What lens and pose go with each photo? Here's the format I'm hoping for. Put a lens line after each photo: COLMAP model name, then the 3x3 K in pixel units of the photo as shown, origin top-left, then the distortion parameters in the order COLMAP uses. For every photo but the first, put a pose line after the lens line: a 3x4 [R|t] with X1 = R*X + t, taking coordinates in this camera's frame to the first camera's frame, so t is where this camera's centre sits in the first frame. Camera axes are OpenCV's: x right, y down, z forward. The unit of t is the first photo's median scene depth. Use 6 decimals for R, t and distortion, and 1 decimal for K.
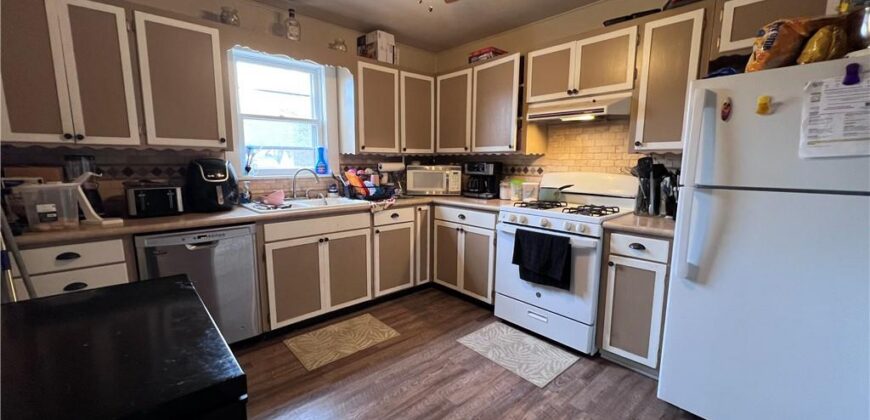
lens RADIAL K [[346.9, 0, 431.8], [0, 346.9, 212.0], [0, 0, 1]] dist [-0.000236, 0.000227]
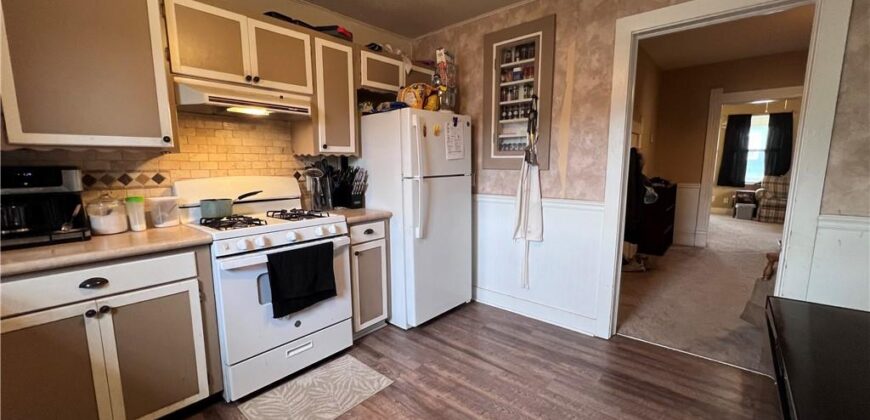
lens RADIAL K [[346.9, 0, 432.6], [0, 346.9, 213.0], [0, 0, 1]] dist [-0.000236, 0.000227]
pose [[-0.125506, -0.142663, 0.981782, -0.506985], [0.152749, 0.975028, 0.161208, -0.103222], [-0.980263, 0.170198, -0.100581, 0.721050]]
